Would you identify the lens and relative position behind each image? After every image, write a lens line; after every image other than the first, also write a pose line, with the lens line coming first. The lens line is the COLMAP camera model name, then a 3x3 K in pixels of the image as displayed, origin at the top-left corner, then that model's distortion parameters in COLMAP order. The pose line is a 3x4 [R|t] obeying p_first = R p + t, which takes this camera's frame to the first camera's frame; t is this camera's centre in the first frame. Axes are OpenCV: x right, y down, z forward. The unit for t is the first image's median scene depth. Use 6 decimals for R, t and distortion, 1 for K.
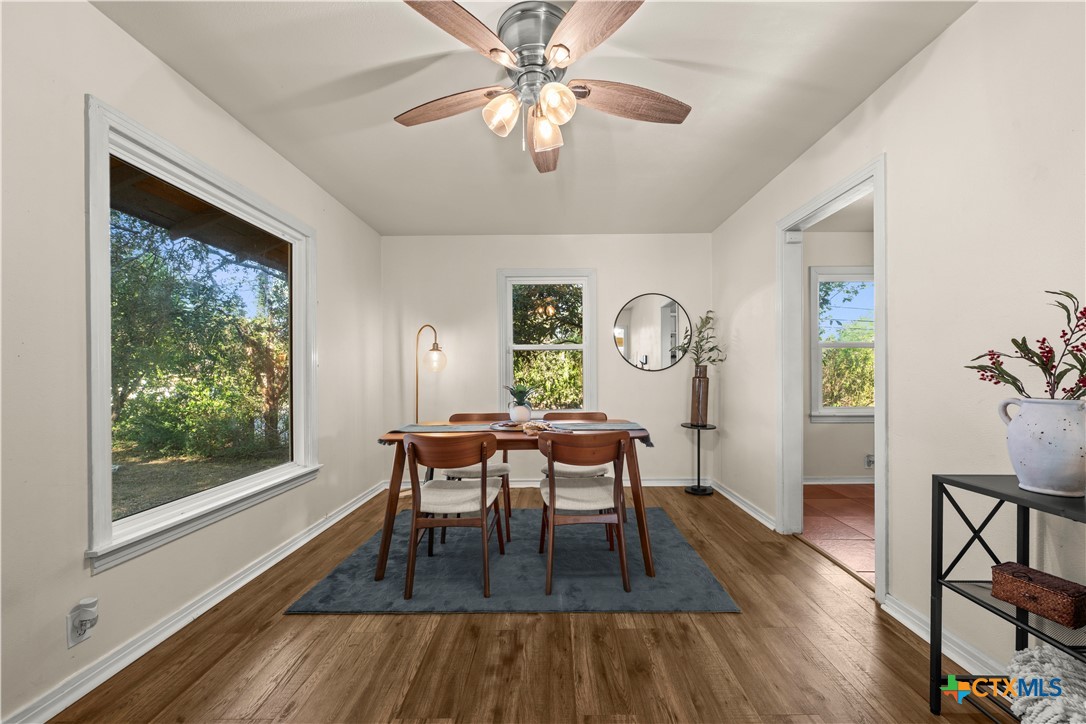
lens RADIAL K [[434.4, 0, 545.0], [0, 434.4, 376.1], [0, 0, 1]] dist [-0.000187, -0.000330]
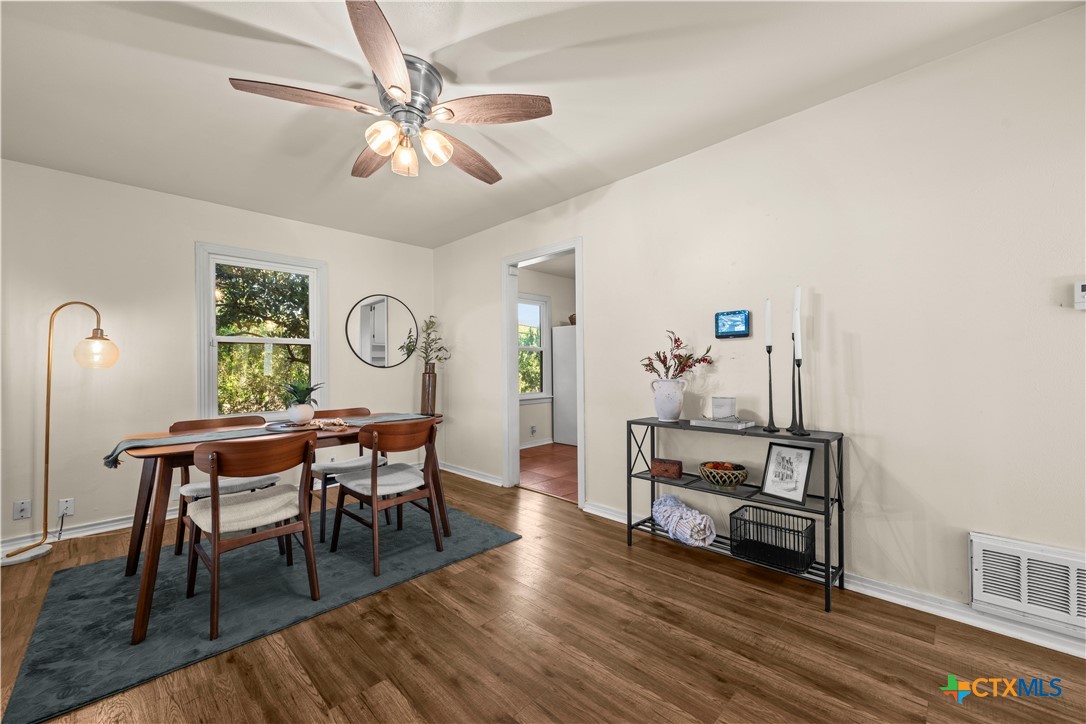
lens RADIAL K [[430.0, 0, 552.6], [0, 430.0, 365.4], [0, 0, 1]] dist [-0.000229, -0.000057]
pose [[0.693458, 0.003205, 0.720490, -0.452417], [0.010406, 0.999841, -0.014462, 0.004539], [-0.720422, 0.017526, 0.693314, -0.052941]]
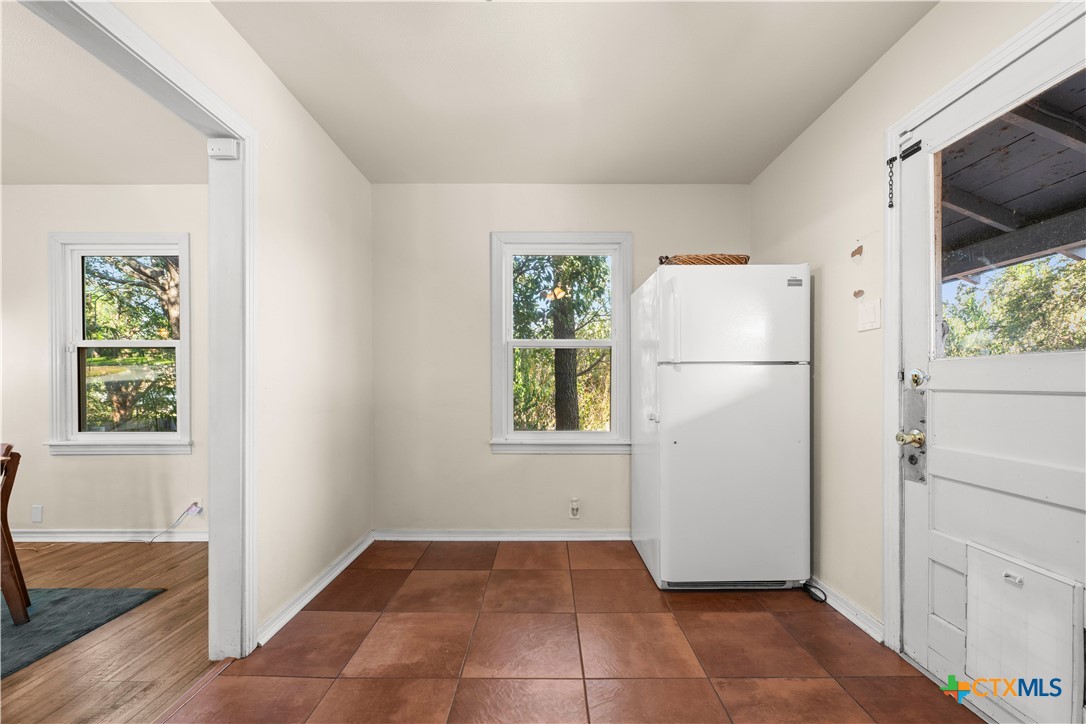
lens RADIAL K [[433.9, 0, 543.4], [0, 433.9, 382.4], [0, 0, 1]] dist [-0.001821, -0.000198]
pose [[0.999922, 0.005490, 0.011184, 1.383300], [-0.005466, 0.999983, -0.002100, -0.013694], [-0.011195, 0.002039, 0.999935, 0.584424]]
